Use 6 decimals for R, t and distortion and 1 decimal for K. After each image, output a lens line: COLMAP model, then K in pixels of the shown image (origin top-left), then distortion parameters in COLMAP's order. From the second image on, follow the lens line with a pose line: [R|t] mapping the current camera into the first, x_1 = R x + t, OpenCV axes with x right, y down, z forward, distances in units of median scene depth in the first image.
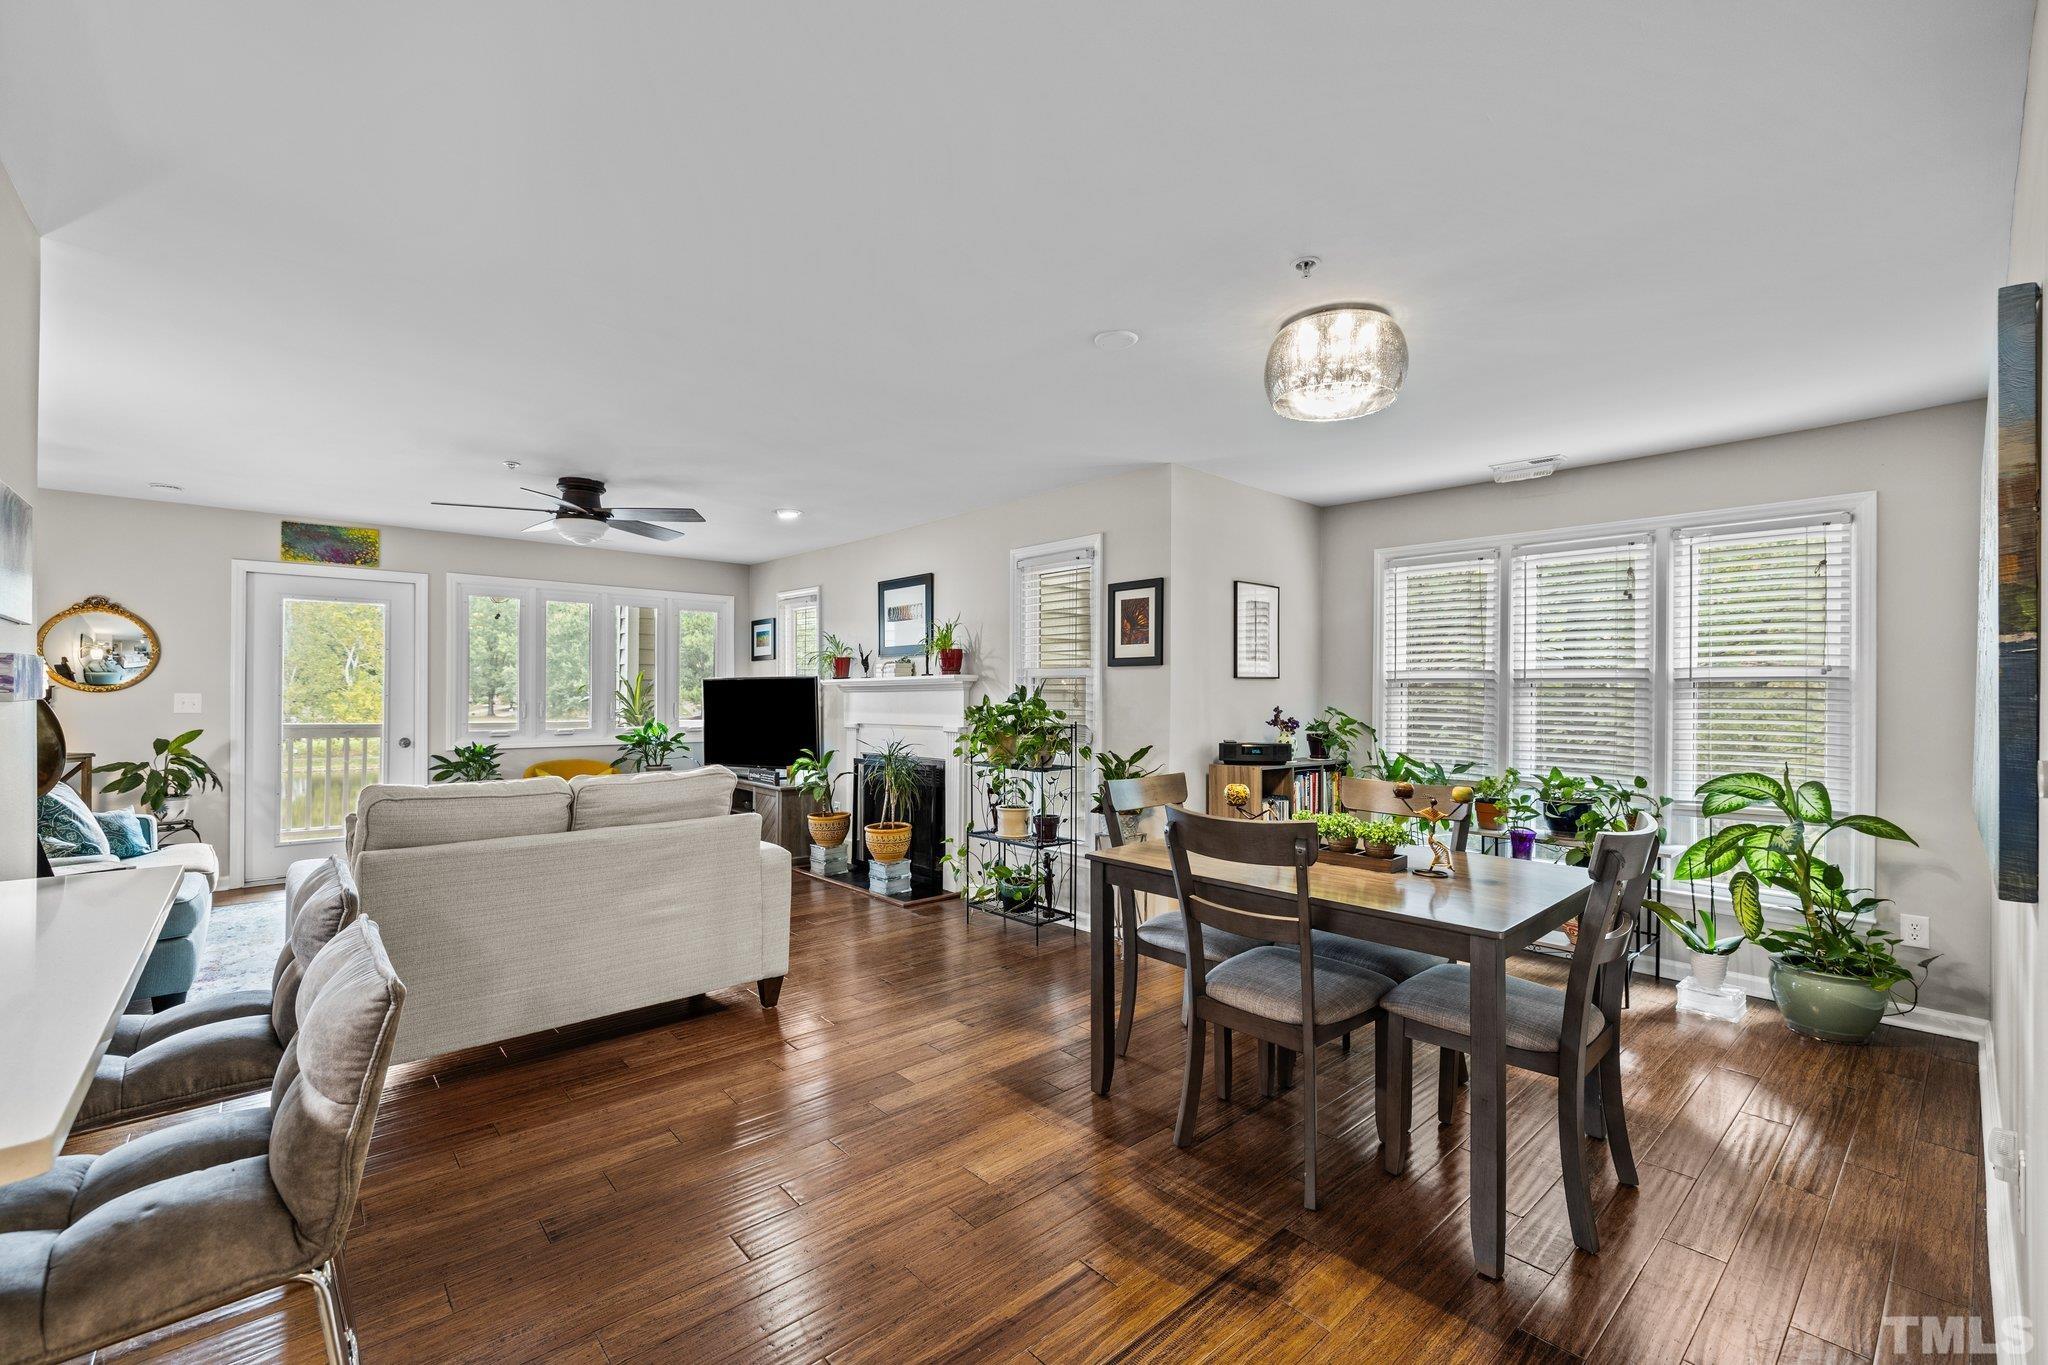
lens RADIAL K [[857.3, 0, 1019.7], [0, 857.3, 691.3], [0, 0, 1]] dist [0.001281, 0.000288]
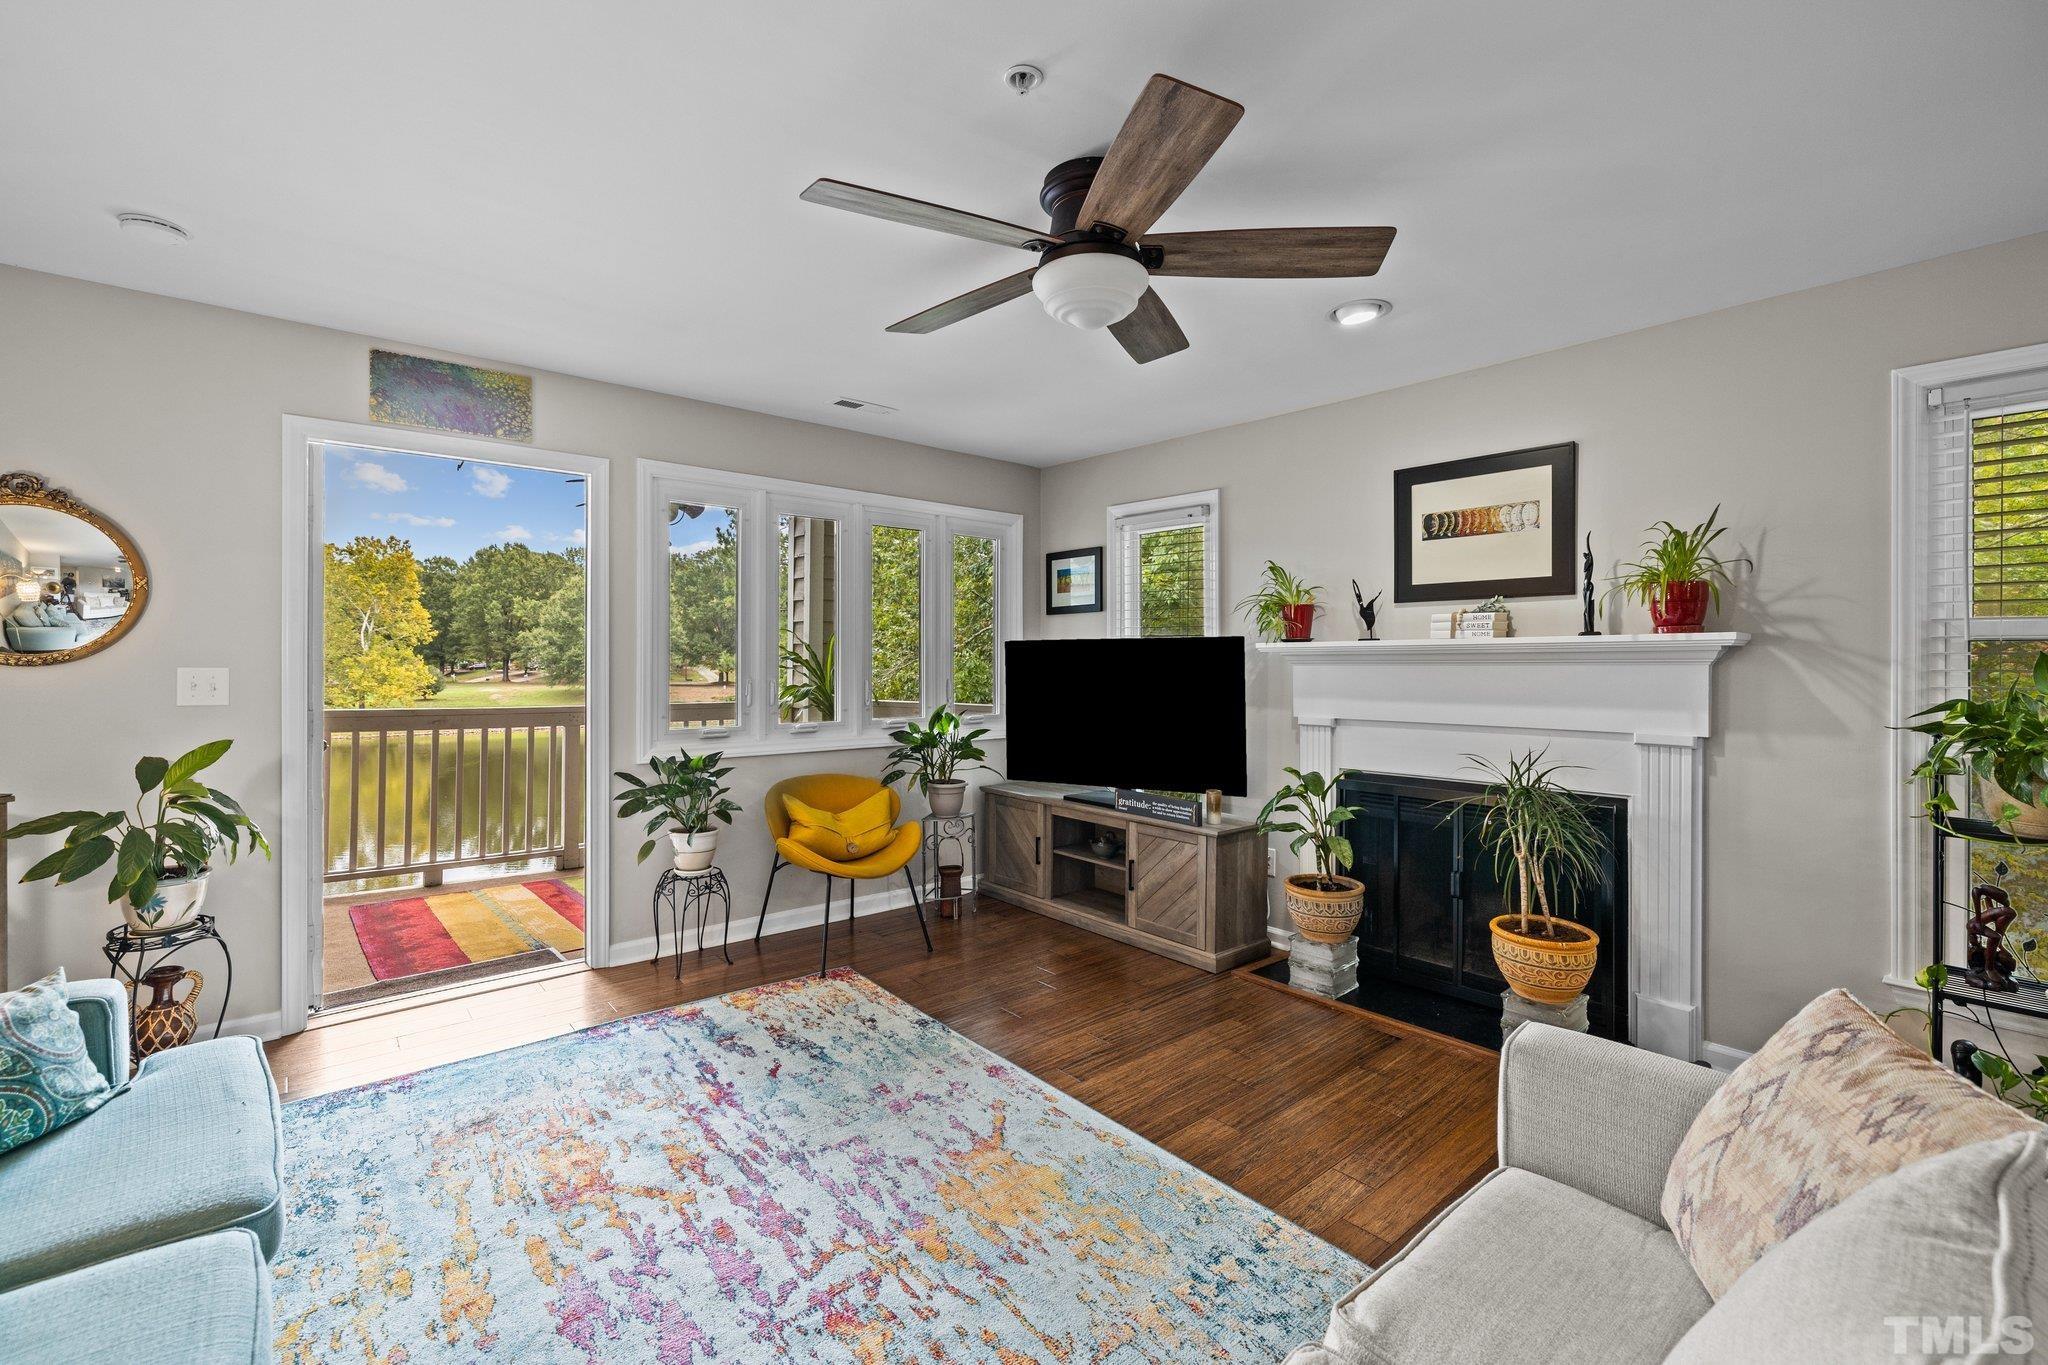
lens RADIAL K [[872.2, 0, 1012.5], [0, 872.2, 663.1], [0, 0, 1]] dist [0.000888, 0.000282]
pose [[0.999771, 0.001379, -0.021379, -0.512463], [-0.001226, 0.999974, 0.007175, -0.005319], [0.021388, -0.007147, 0.999746, 0.528487]]
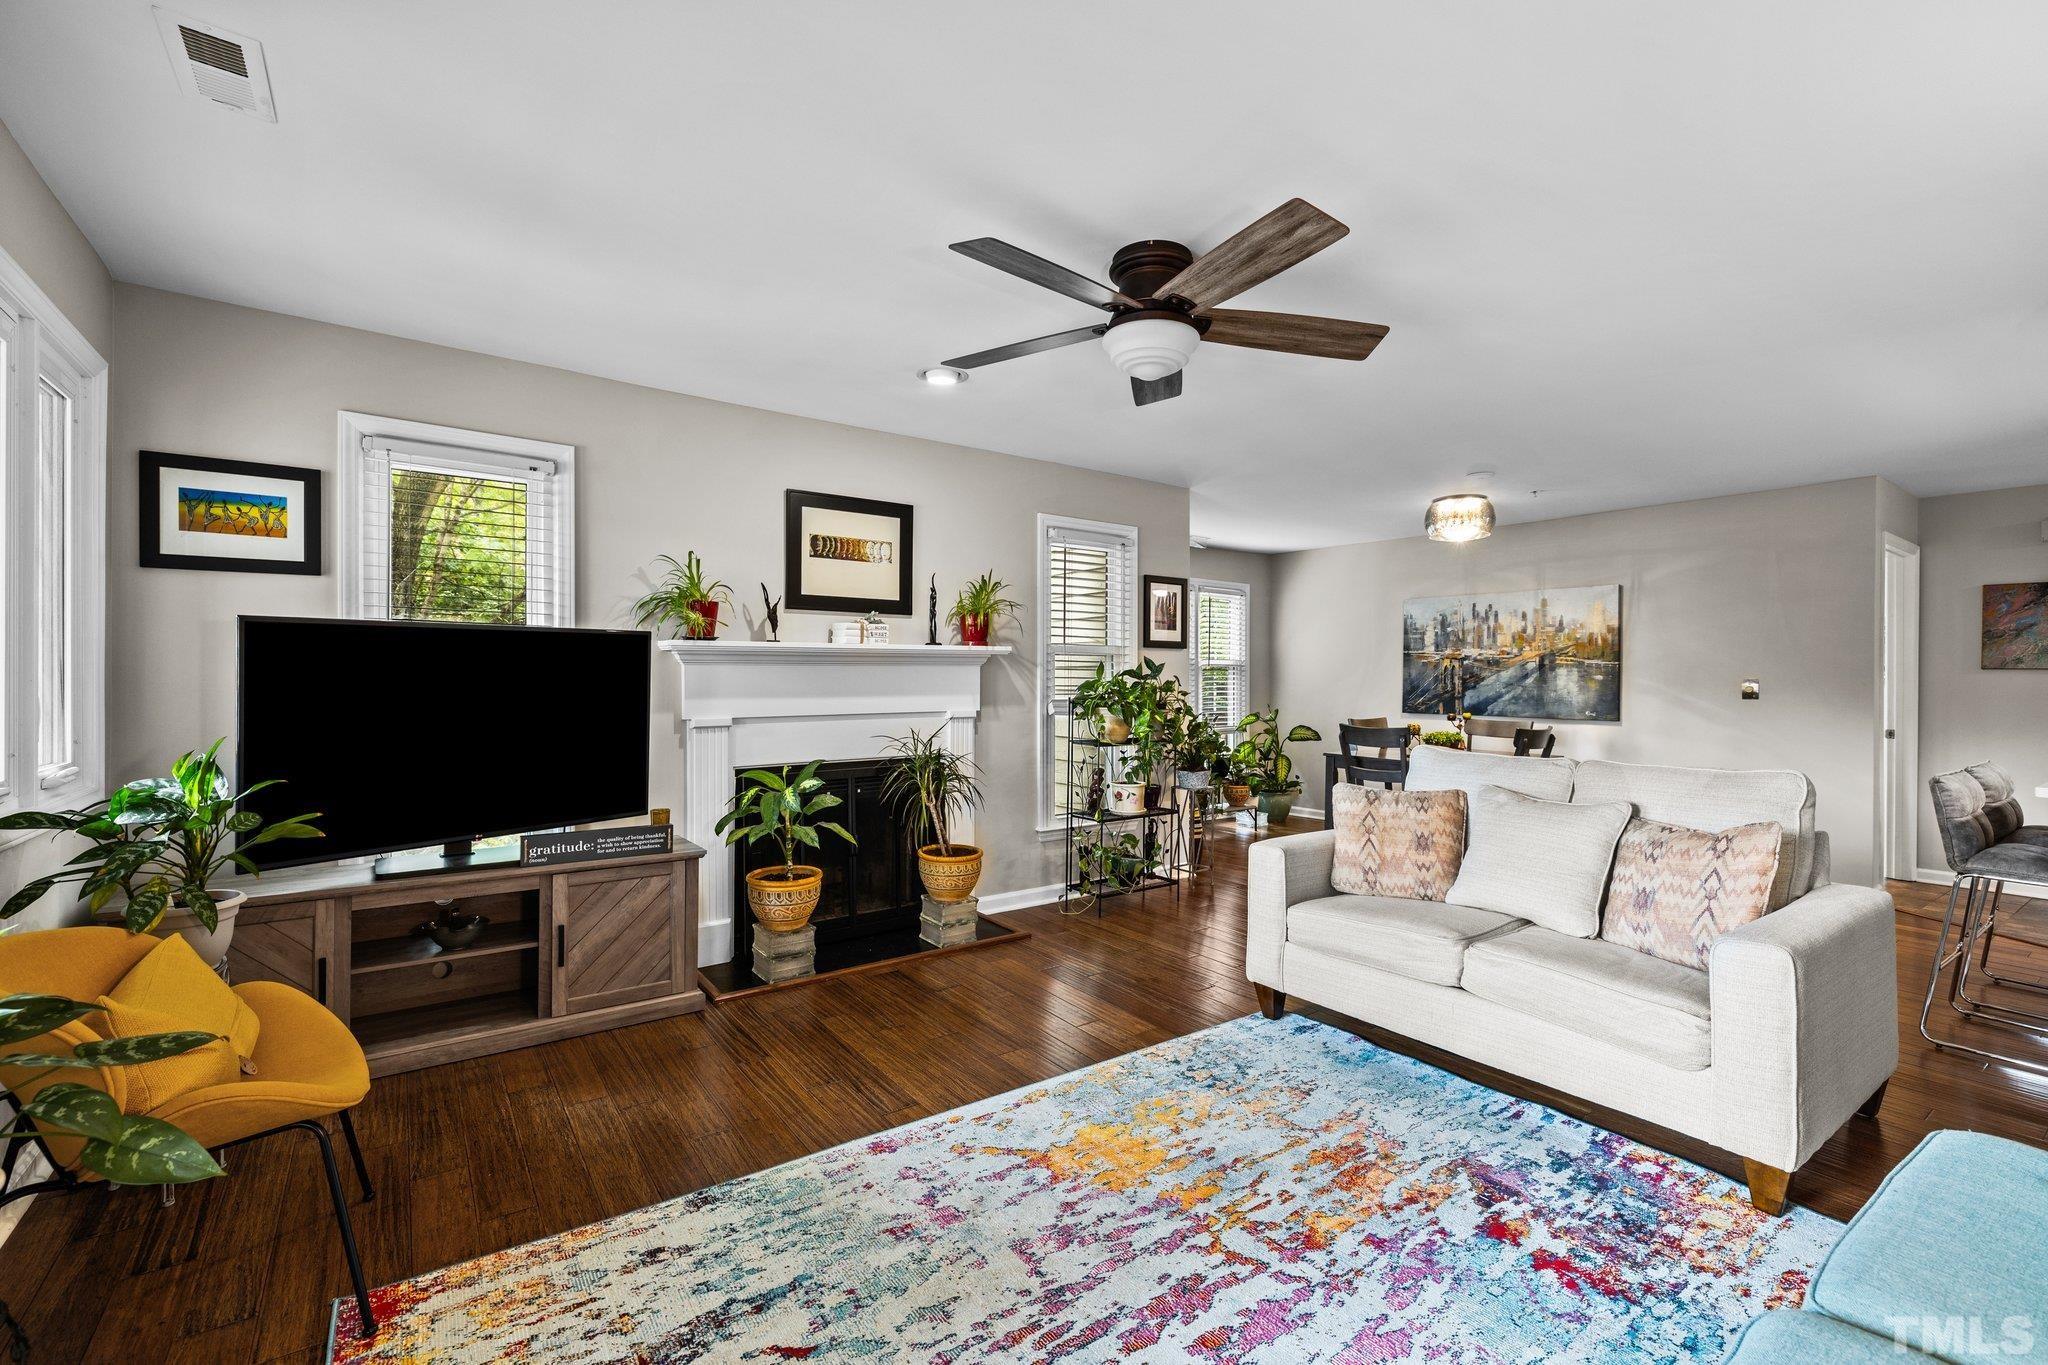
lens RADIAL K [[880.4, 0, 1020.6], [0, 880.4, 682.7], [0, 0, 1]] dist [-0.000555, 0.000281]
pose [[0.100319, -0.009892, 0.994906, -0.994644], [-0.009868, 0.999891, 0.010937, 0.006149], [-0.994906, -0.010915, 0.100210, 0.969233]]
